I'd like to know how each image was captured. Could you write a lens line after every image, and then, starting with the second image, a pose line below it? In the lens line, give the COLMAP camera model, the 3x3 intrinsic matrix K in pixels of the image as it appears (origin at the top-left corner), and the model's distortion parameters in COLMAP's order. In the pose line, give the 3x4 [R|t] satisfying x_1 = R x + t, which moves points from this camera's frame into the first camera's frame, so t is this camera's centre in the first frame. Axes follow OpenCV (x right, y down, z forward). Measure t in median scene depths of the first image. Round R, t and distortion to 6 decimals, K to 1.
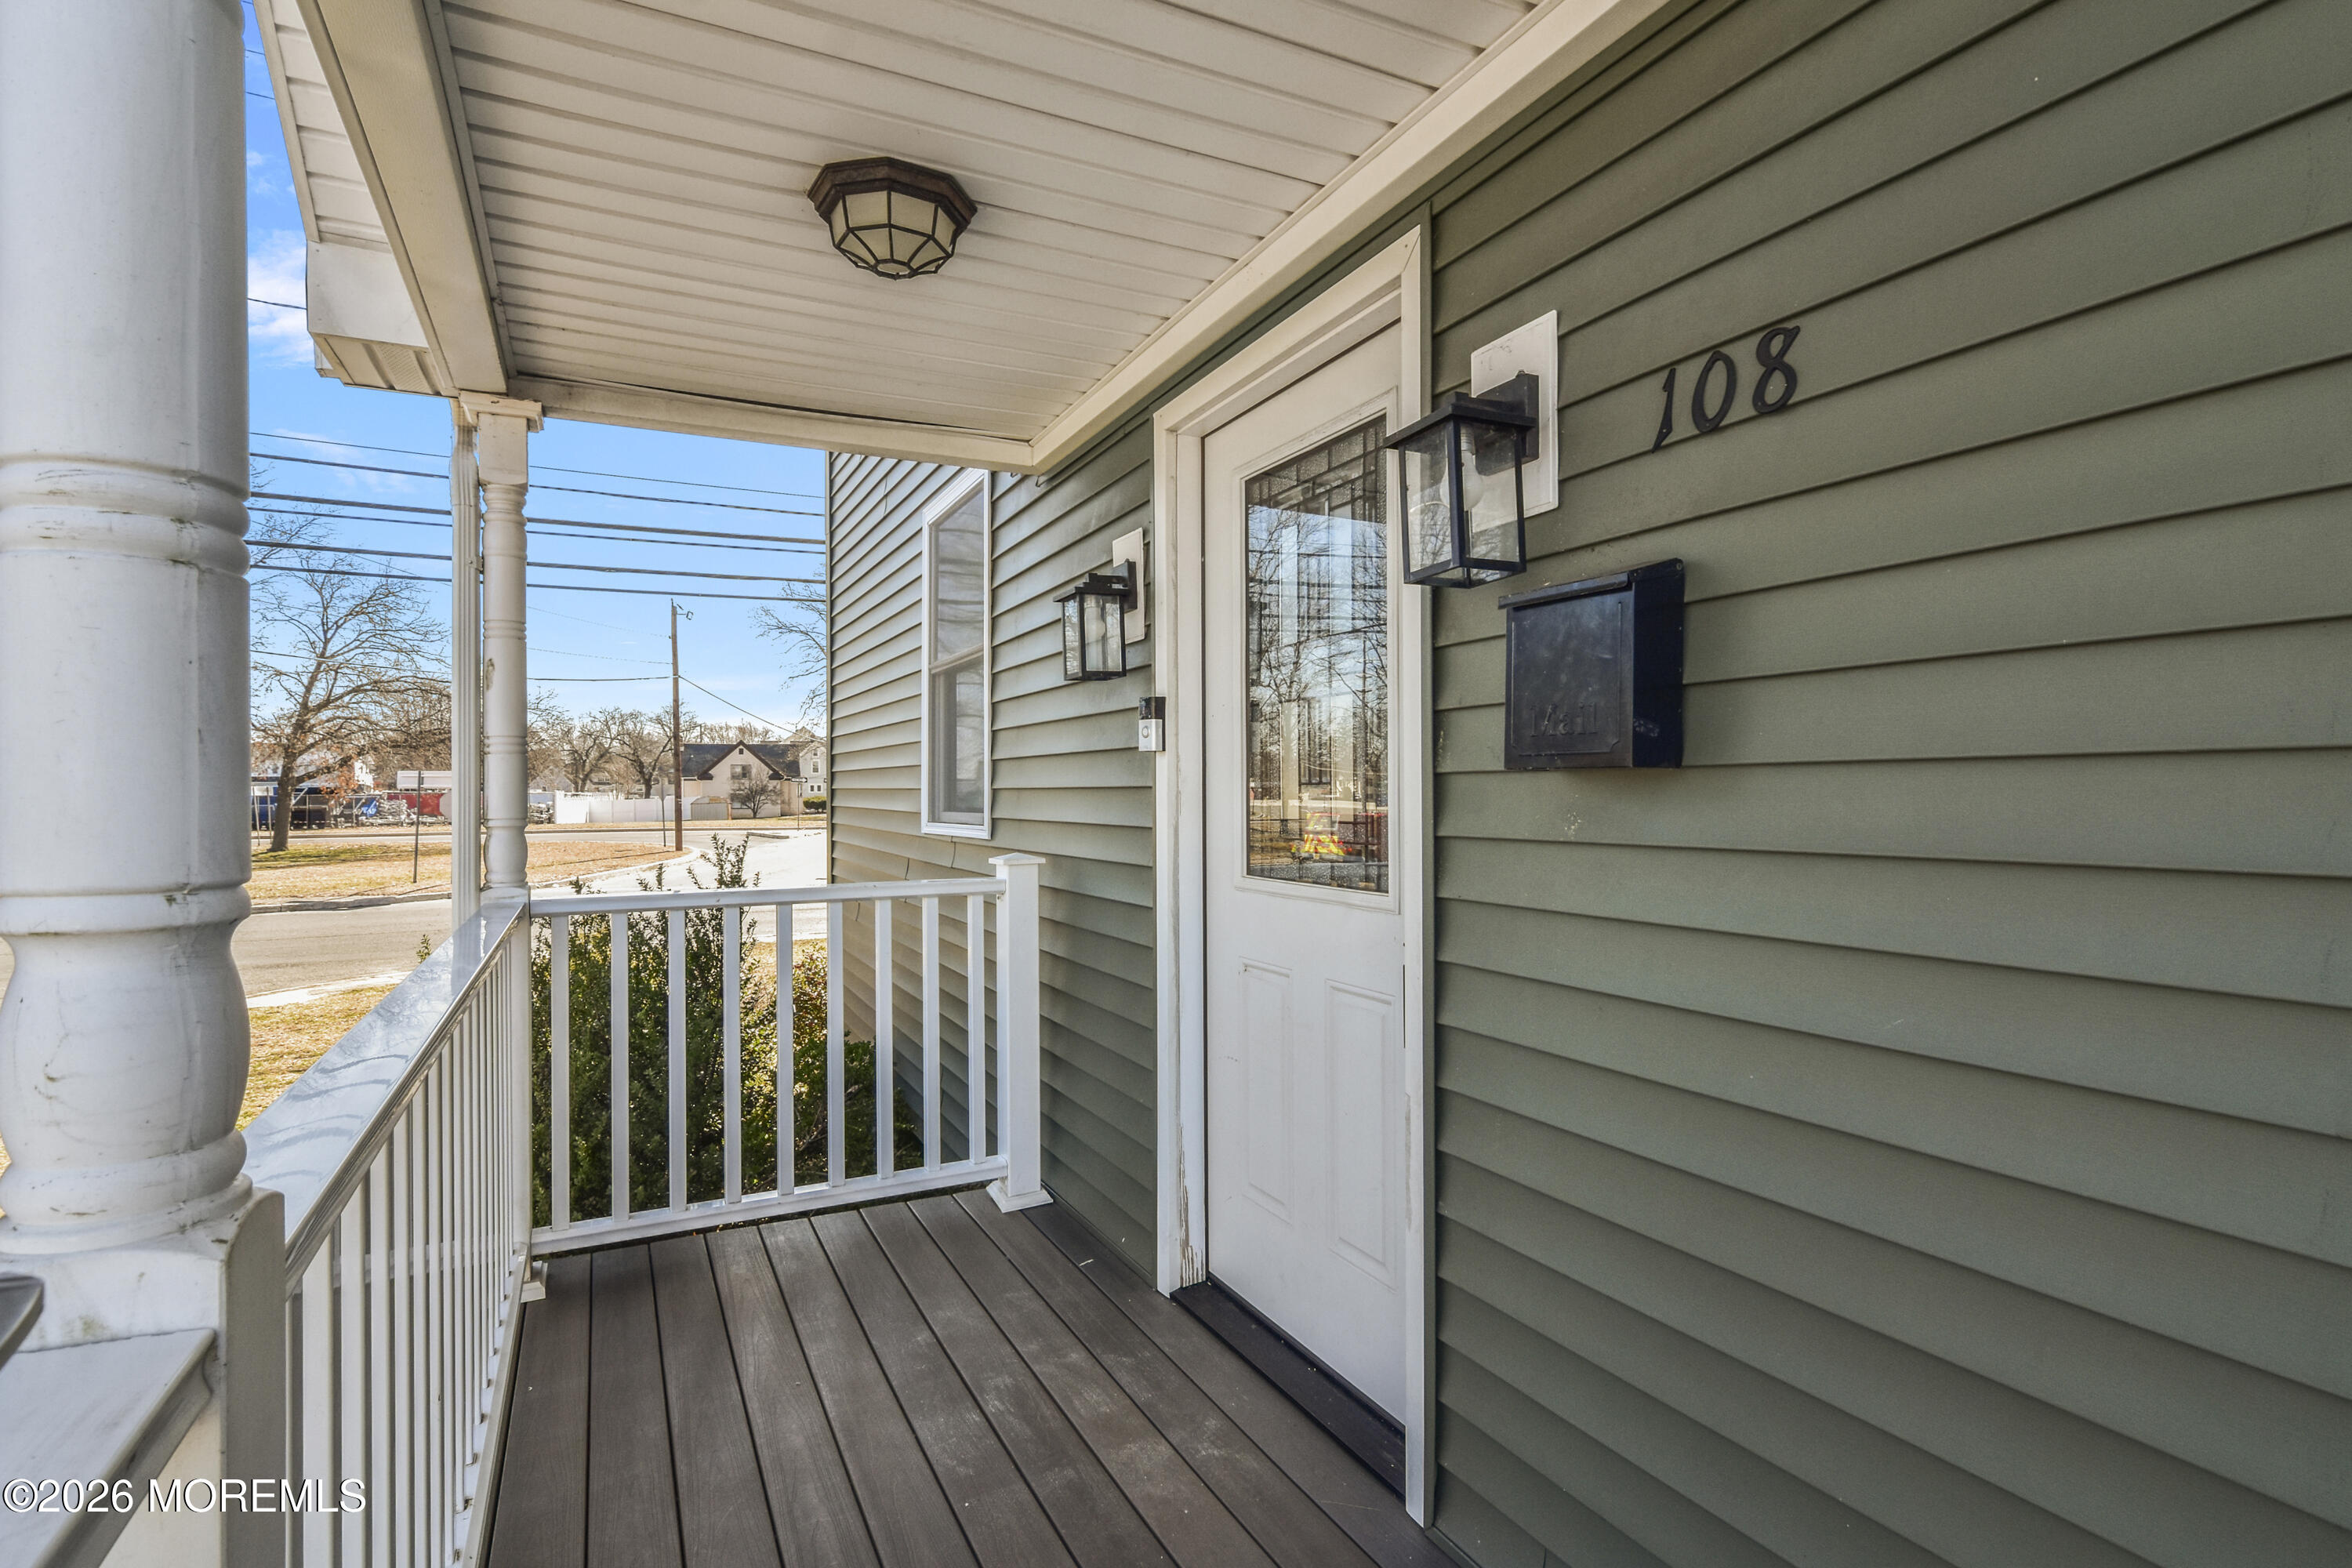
lens RADIAL K [[1148.3, 0, 1172.0], [0, 1148.3, 785.5], [0, 0, 1]] dist [-0.006277, 0.005418]
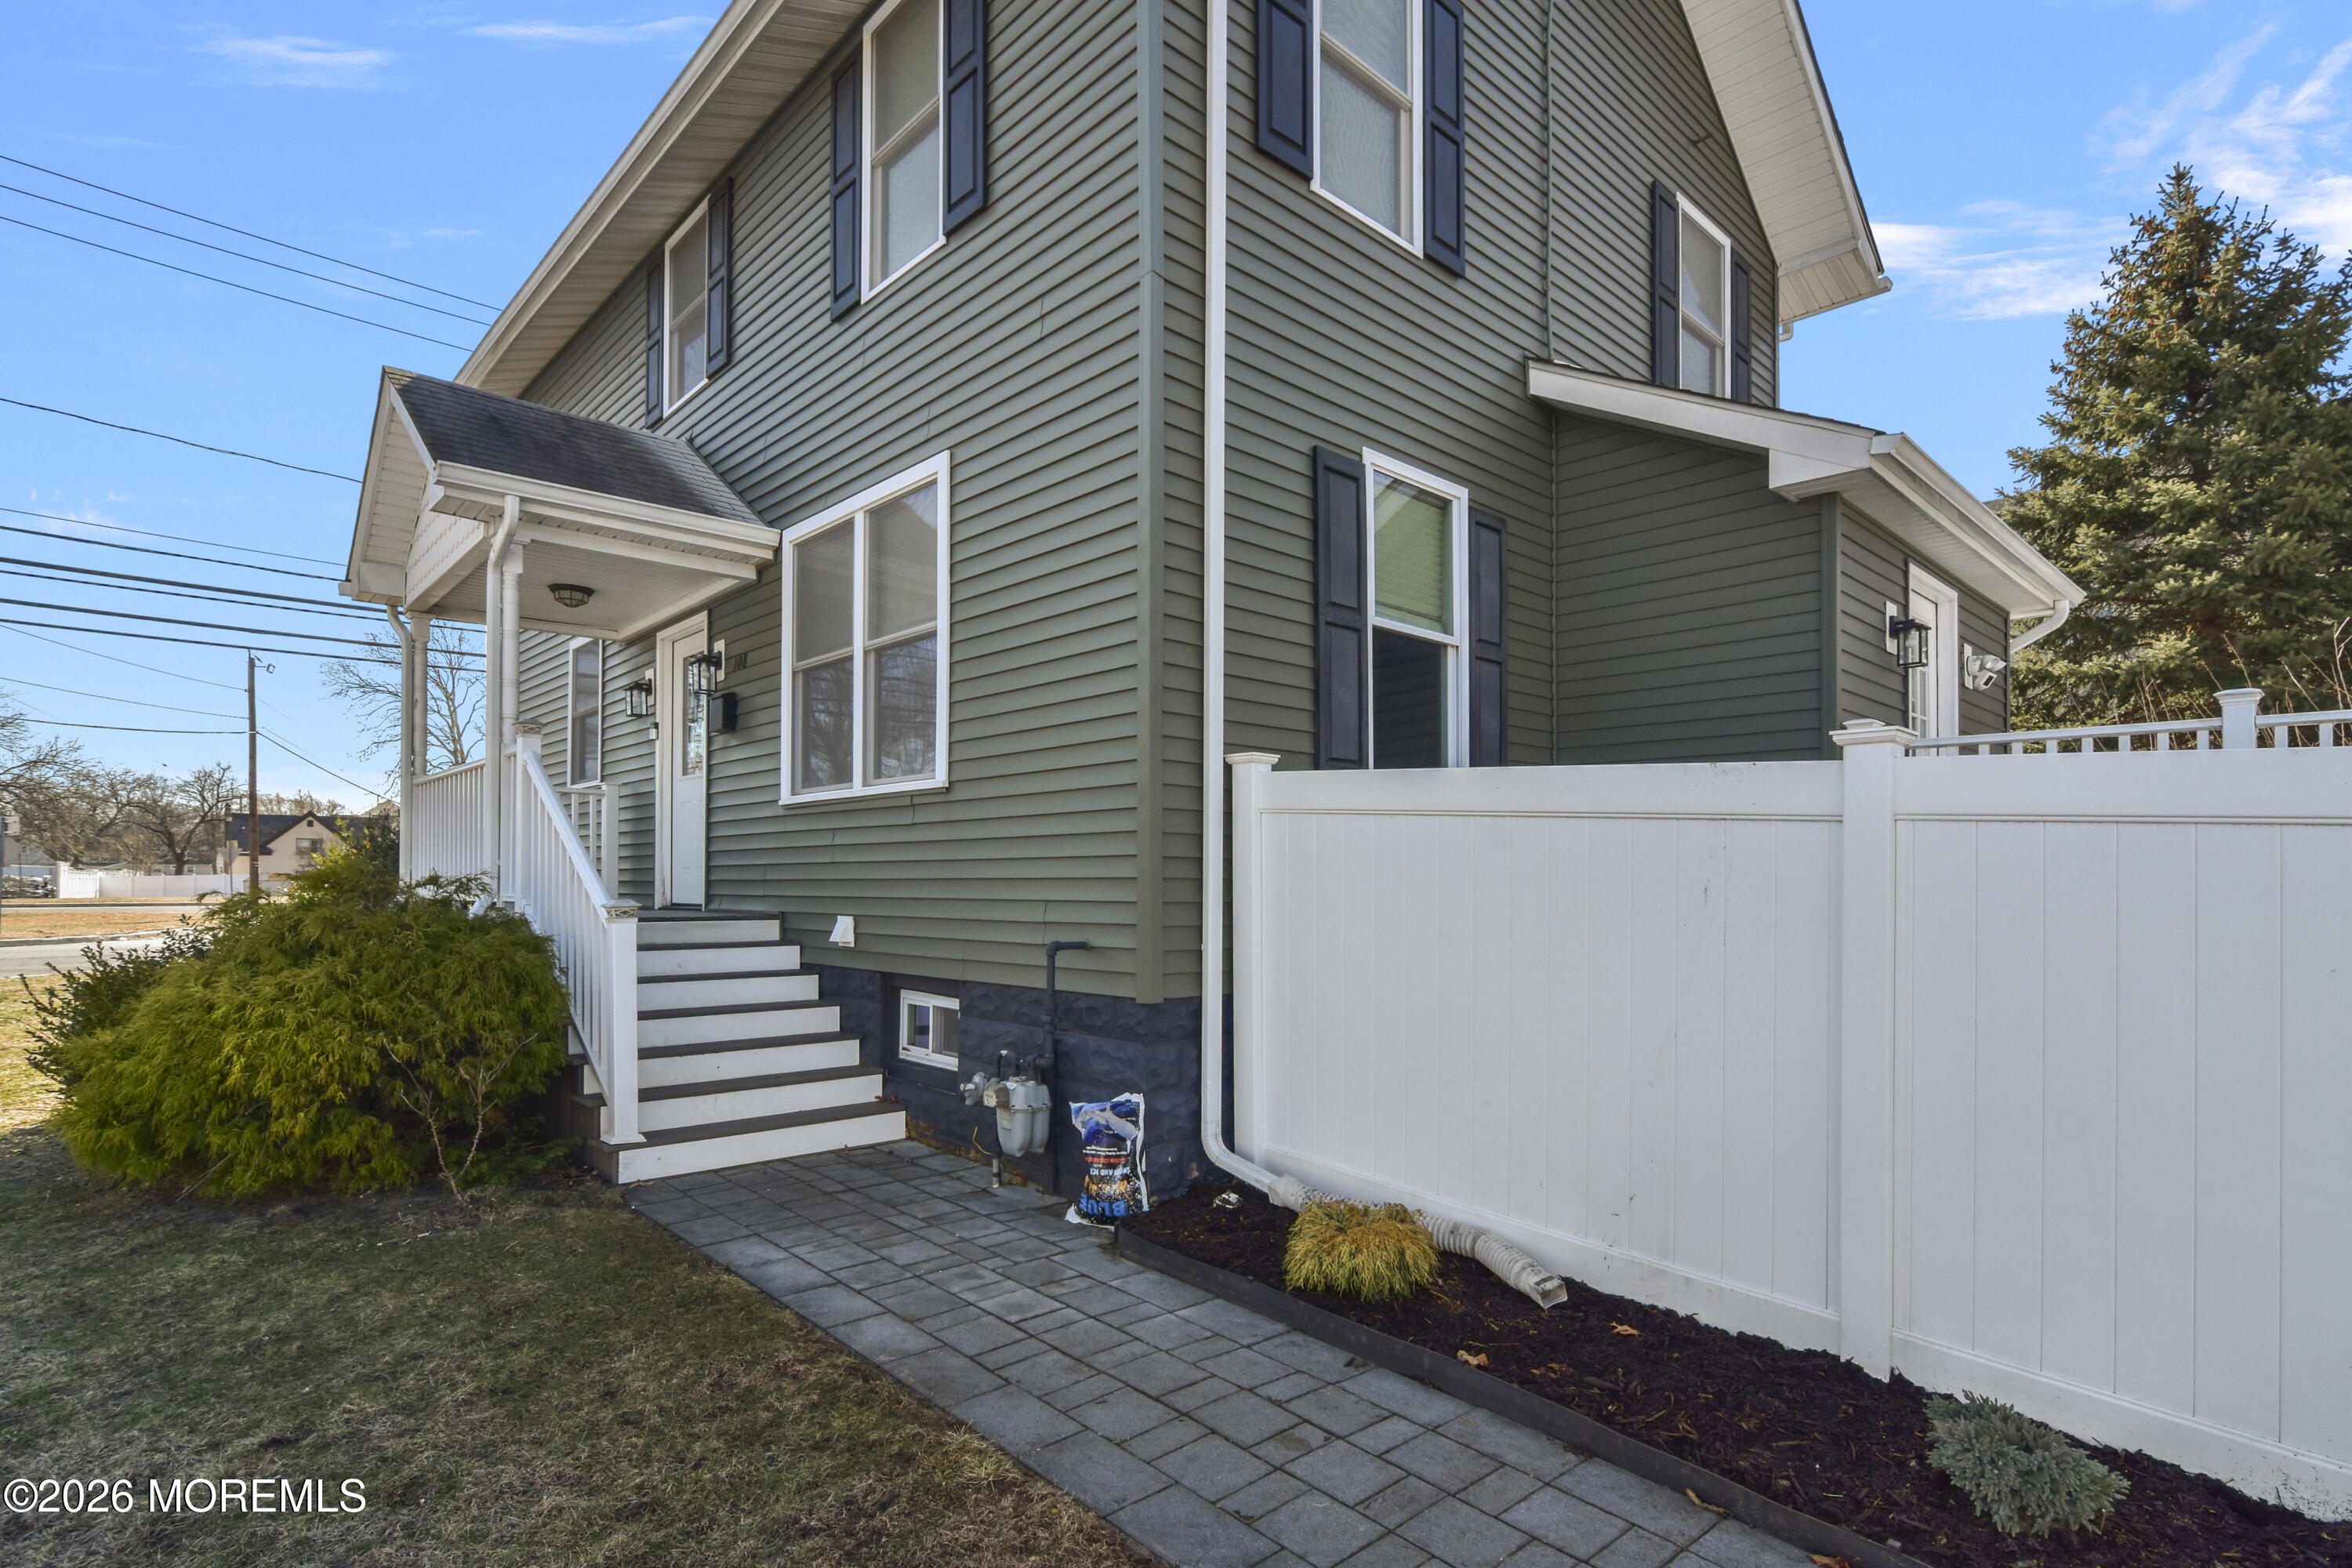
lens RADIAL K [[1148.3, 0, 1182.4], [0, 1148.3, 879.6], [0, 0, 1]] dist [-0.006277, 0.005418]
pose [[0.955410, 0.010378, 0.295101, 0.024824], [-0.010835, 0.999941, -0.000087, 0.019102], [-0.295085, -0.003114, 0.955466, -0.137765]]
